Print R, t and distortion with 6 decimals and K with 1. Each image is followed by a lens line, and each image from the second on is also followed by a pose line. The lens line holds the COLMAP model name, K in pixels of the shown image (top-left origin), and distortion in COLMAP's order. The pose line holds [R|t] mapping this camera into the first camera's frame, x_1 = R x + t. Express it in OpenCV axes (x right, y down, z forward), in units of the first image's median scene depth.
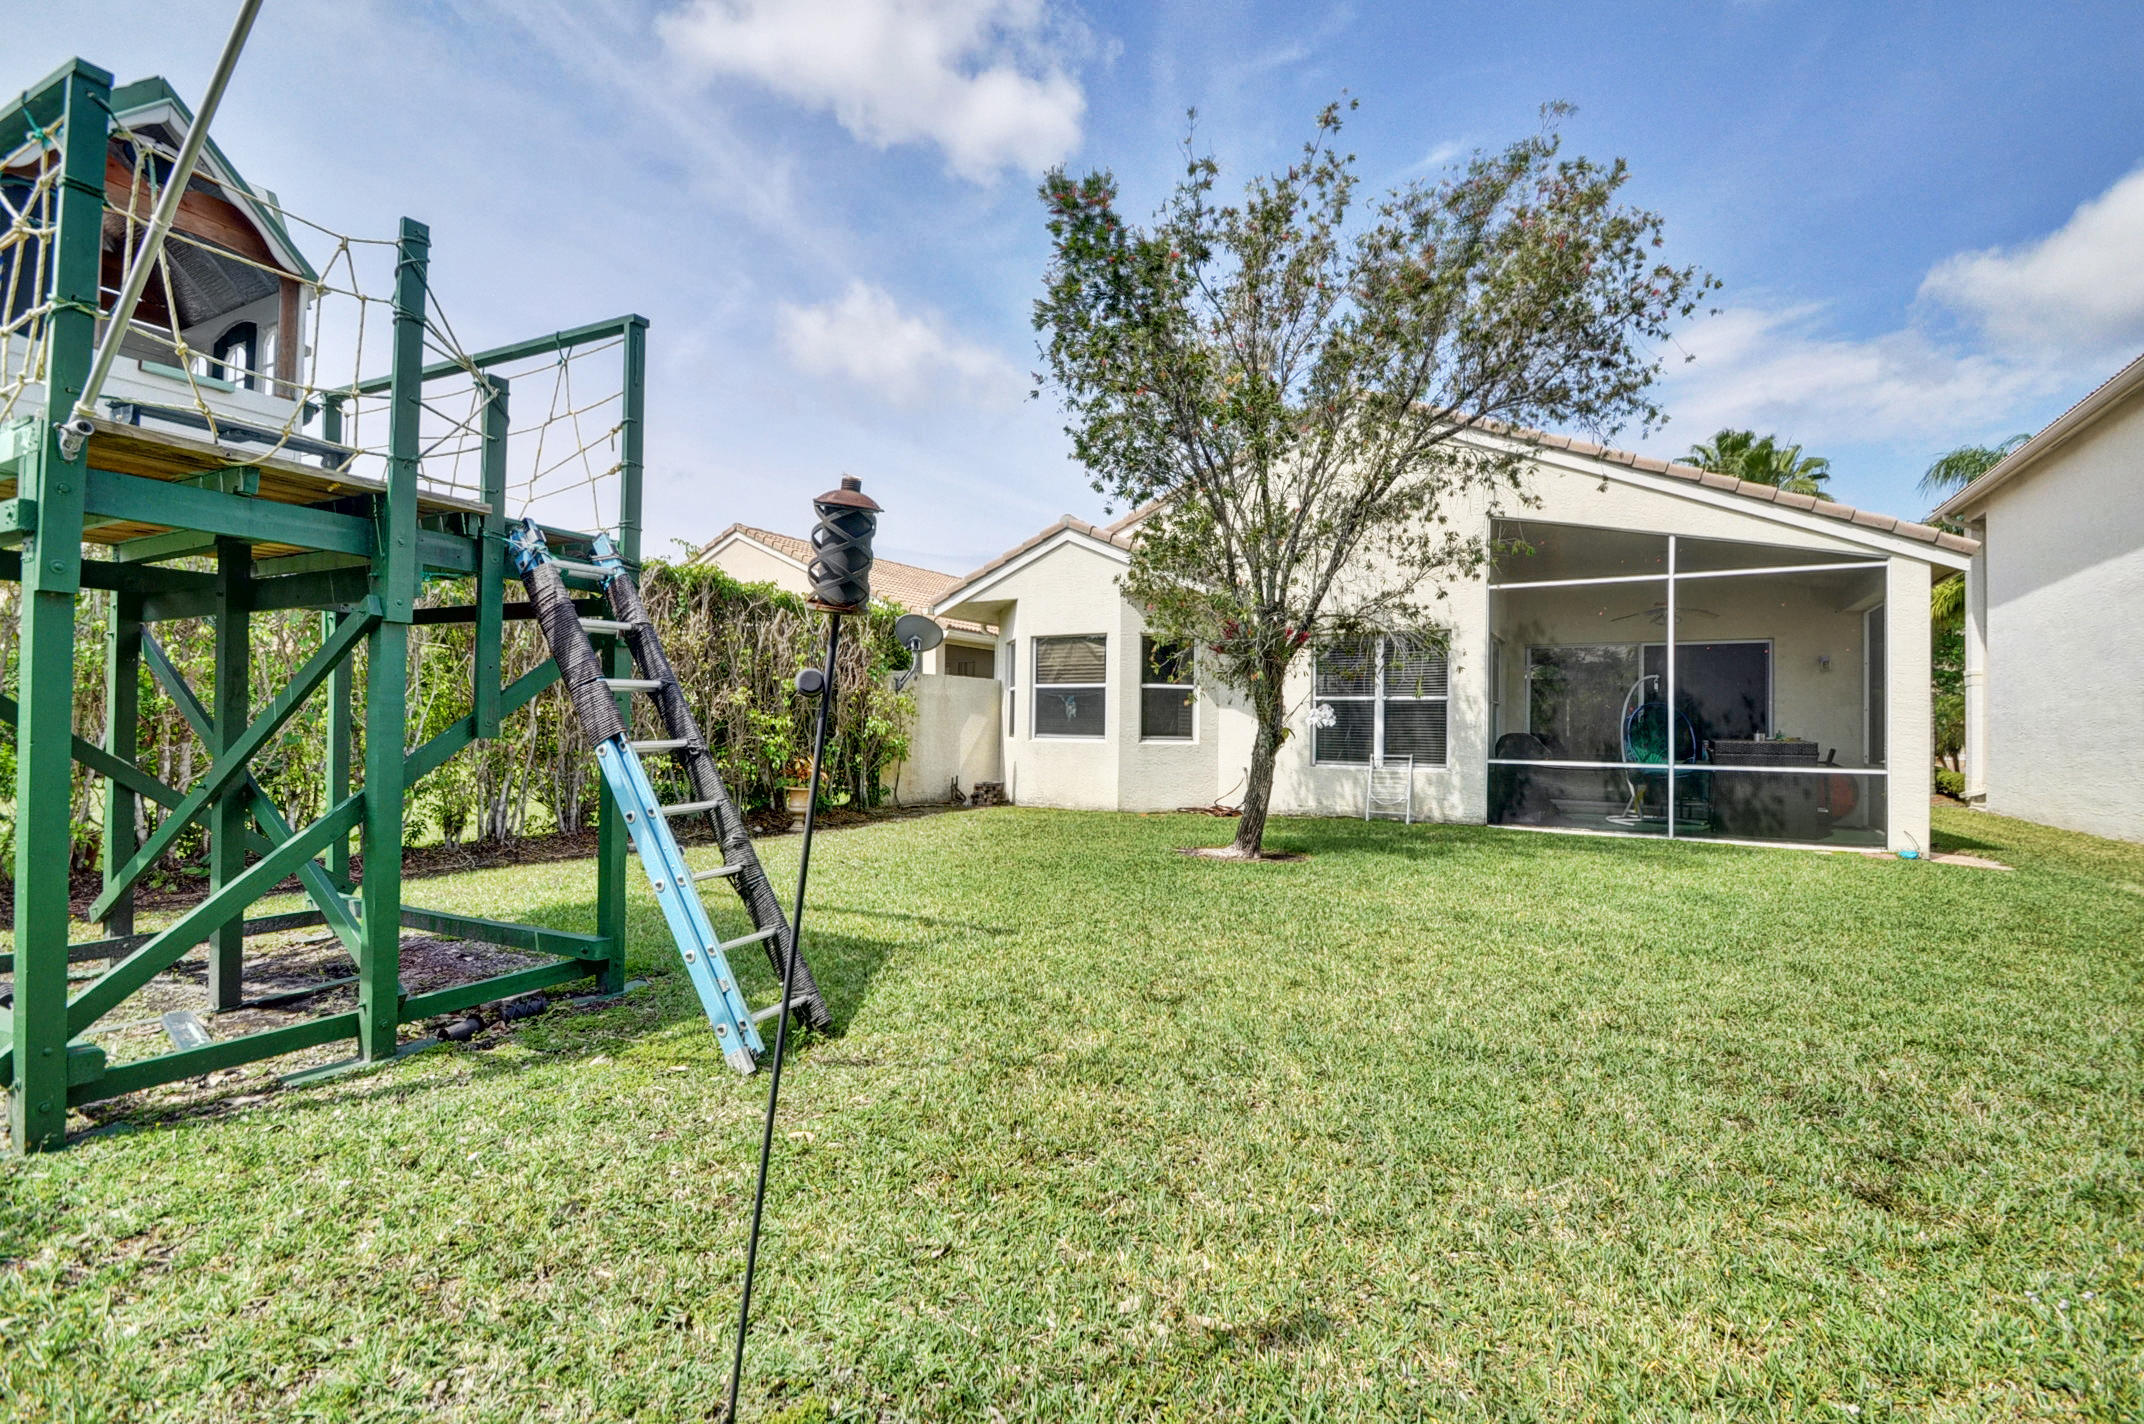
lens RADIAL K [[941.4, 0, 1073.9], [0, 941.4, 714.3], [0, 0, 1]] dist [0.007528, -0.011126]
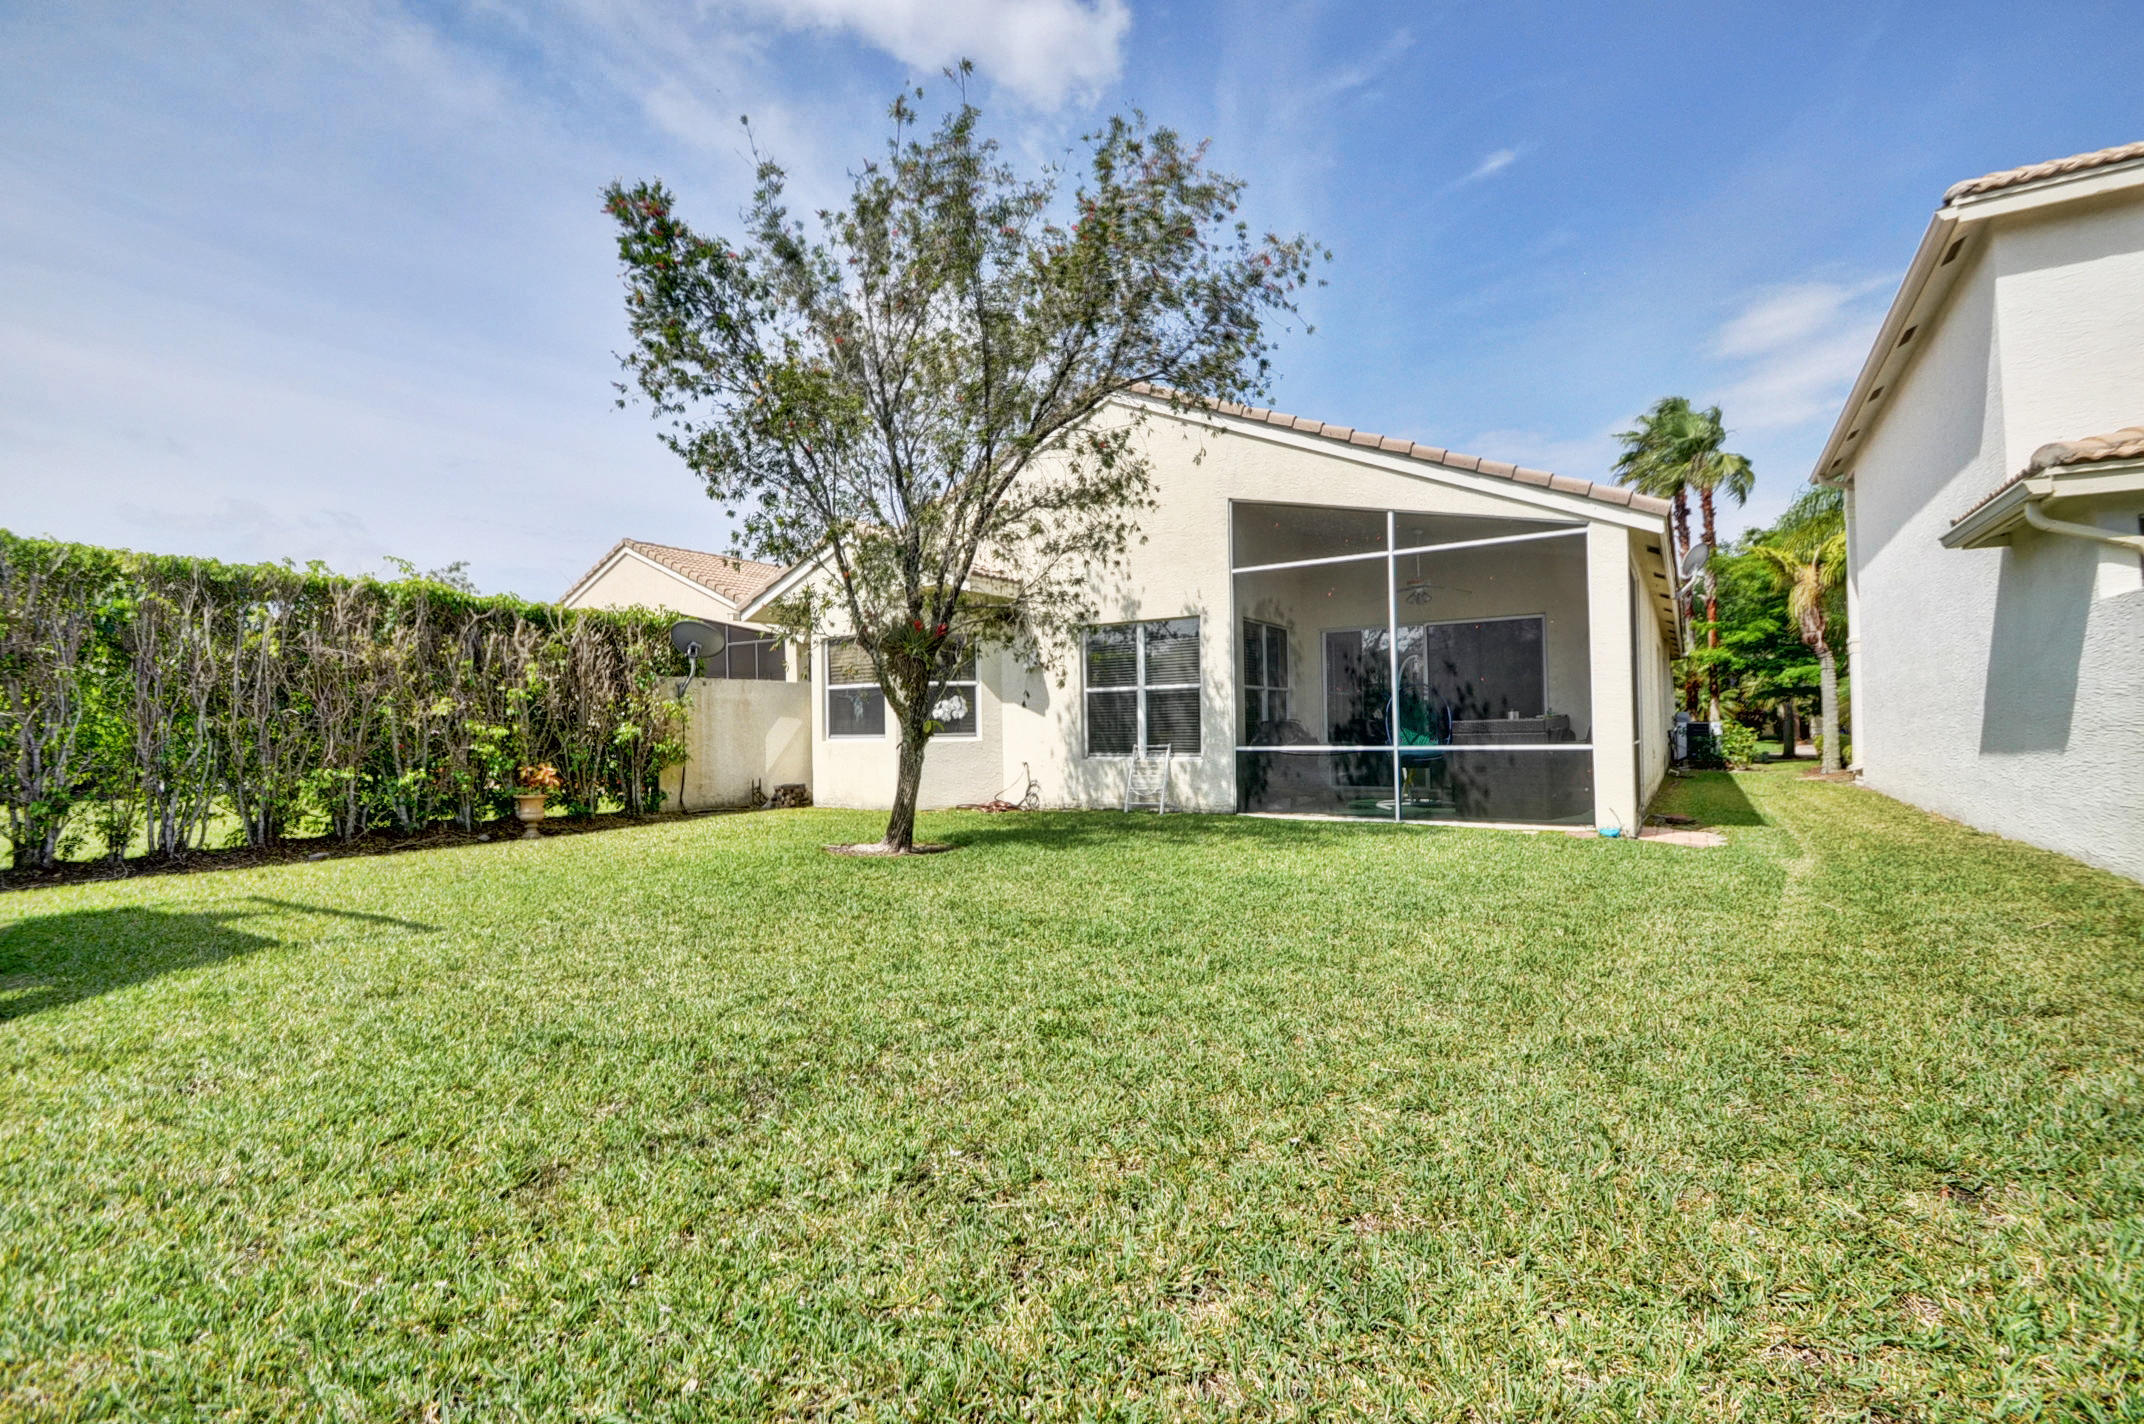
lens RADIAL K [[941.4, 0, 1074.4], [0, 941.4, 716.1], [0, 0, 1]] dist [0.007528, -0.011126]
pose [[0.997661, -0.032944, -0.059895, 0.360073], [0.033206, 0.999443, 0.003387, 0.008069], [0.059750, -0.005368, 0.998199, 0.008628]]
